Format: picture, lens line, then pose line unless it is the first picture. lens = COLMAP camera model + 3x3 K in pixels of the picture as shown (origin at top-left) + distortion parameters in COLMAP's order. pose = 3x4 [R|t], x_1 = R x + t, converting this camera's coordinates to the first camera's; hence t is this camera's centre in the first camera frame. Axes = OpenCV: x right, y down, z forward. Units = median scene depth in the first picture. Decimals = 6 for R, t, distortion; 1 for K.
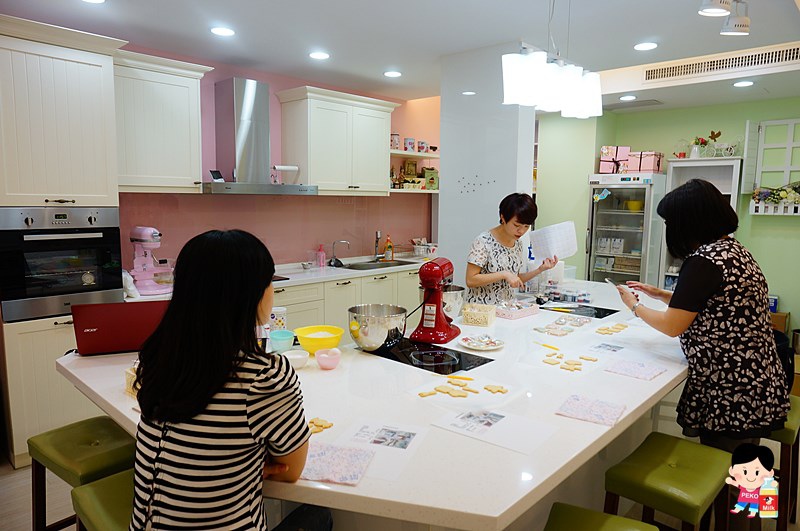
lens RADIAL K [[524.6, 0, 400.0], [0, 524.6, 265.5], [0, 0, 1]] dist [0.001809, 0.000157]
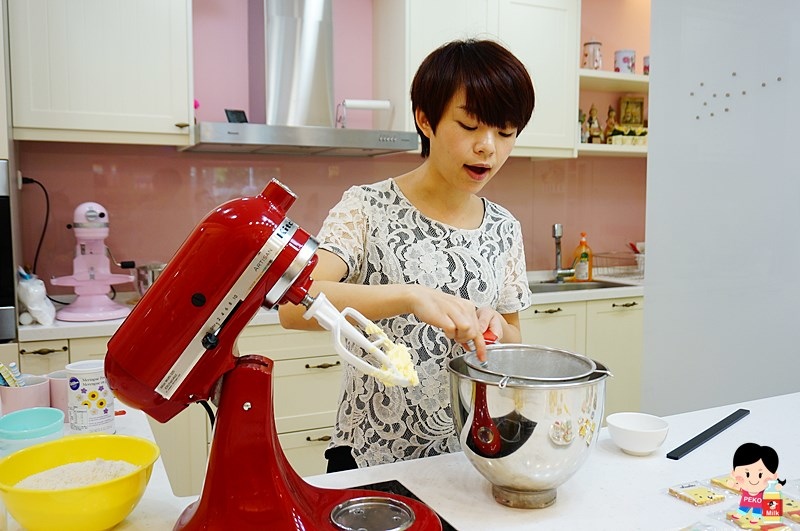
lens RADIAL K [[879.8, 0, 400.0], [0, 879.8, 265.5], [0, 0, 1]] dist [0.086857, 0.001645]
pose [[0.960308, 0.033401, -0.276936, 0.058379], [-0.040373, 0.998994, -0.019511, 0.000248], [0.276006, 0.029917, 0.960690, 0.092545]]
